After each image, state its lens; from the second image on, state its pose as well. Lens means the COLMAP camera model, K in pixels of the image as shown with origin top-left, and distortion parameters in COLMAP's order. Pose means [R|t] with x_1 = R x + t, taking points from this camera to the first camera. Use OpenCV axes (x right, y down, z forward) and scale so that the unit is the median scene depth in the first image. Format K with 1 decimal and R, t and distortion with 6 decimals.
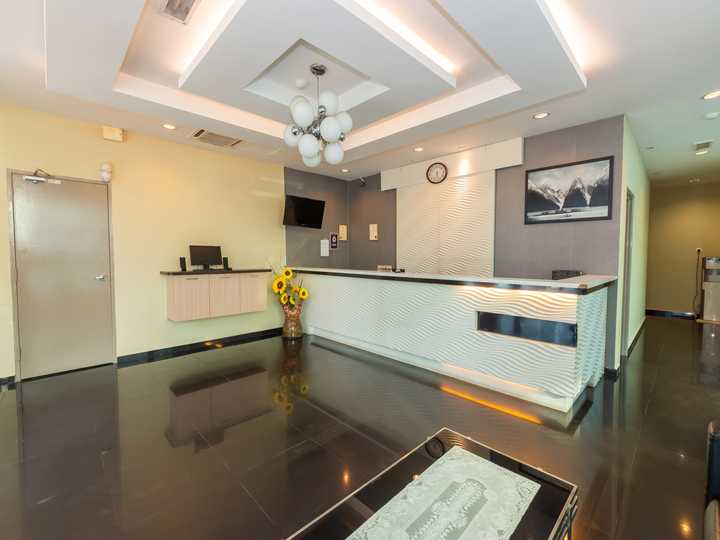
lens RADIAL K [[312.6, 0, 360.0], [0, 312.6, 270.0], [0, 0, 1]] dist [-0.000837, -0.000293]
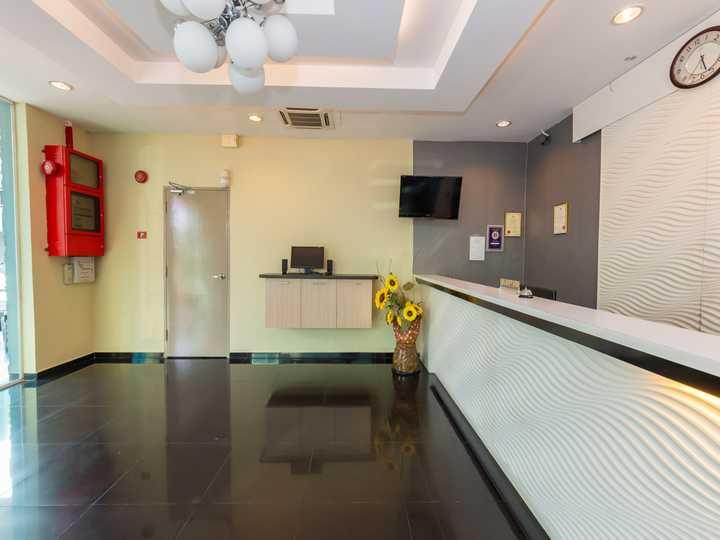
lens RADIAL K [[312.6, 0, 360.0], [0, 312.6, 270.0], [0, 0, 1]] dist [-0.000837, -0.000293]
pose [[0.736952, 0.034192, -0.675080, 0.229787], [-0.042346, 0.999093, 0.004376, -0.021707], [0.674617, 0.025362, 0.737732, 0.465931]]
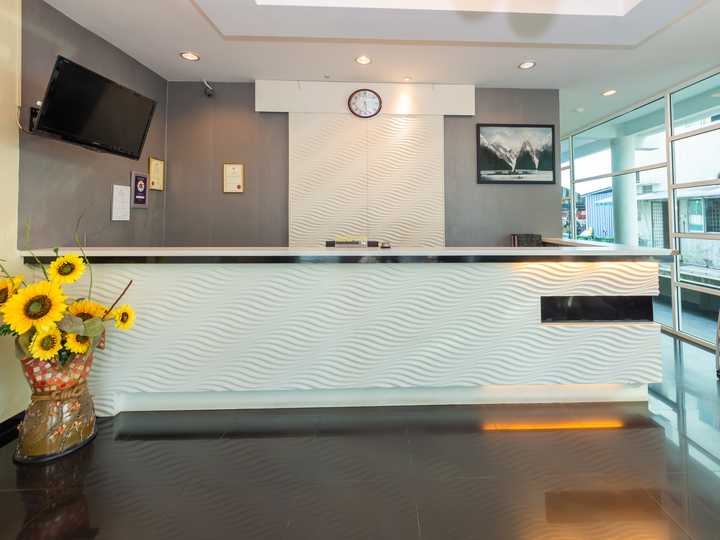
lens RADIAL K [[326.0, 0, 394.3], [0, 326.0, 205.4], [0, 0, 1]] dist [0.001707, -0.000186]
pose [[0.664946, 0.031409, 0.746231, -0.293133], [0.035504, 0.996657, -0.073586, -0.023224], [-0.746047, 0.075425, 0.661607, 0.538922]]
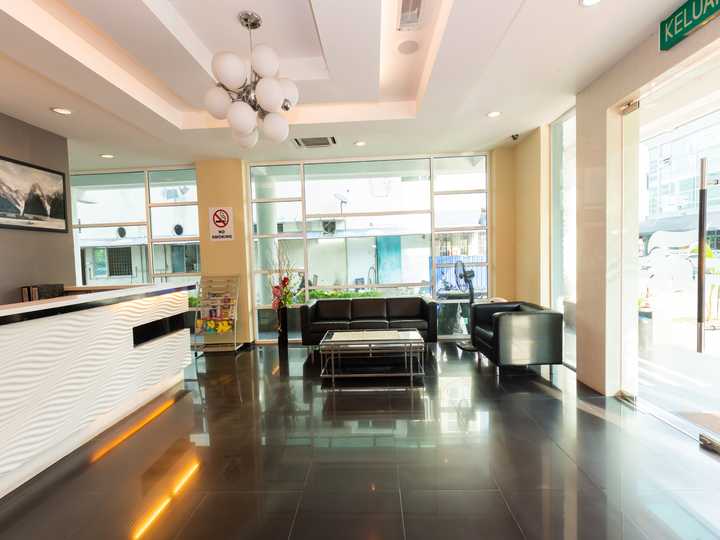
lens RADIAL K [[329.2, 0, 360.0], [0, 329.2, 270.0], [0, 0, 1]] dist [-0.001770, -0.000455]
pose [[-0.685952, -0.003297, 0.727640, -0.538402], [0.072727, 0.994672, 0.073068, -0.037688], [-0.724003, 0.103040, -0.682057, 0.832883]]
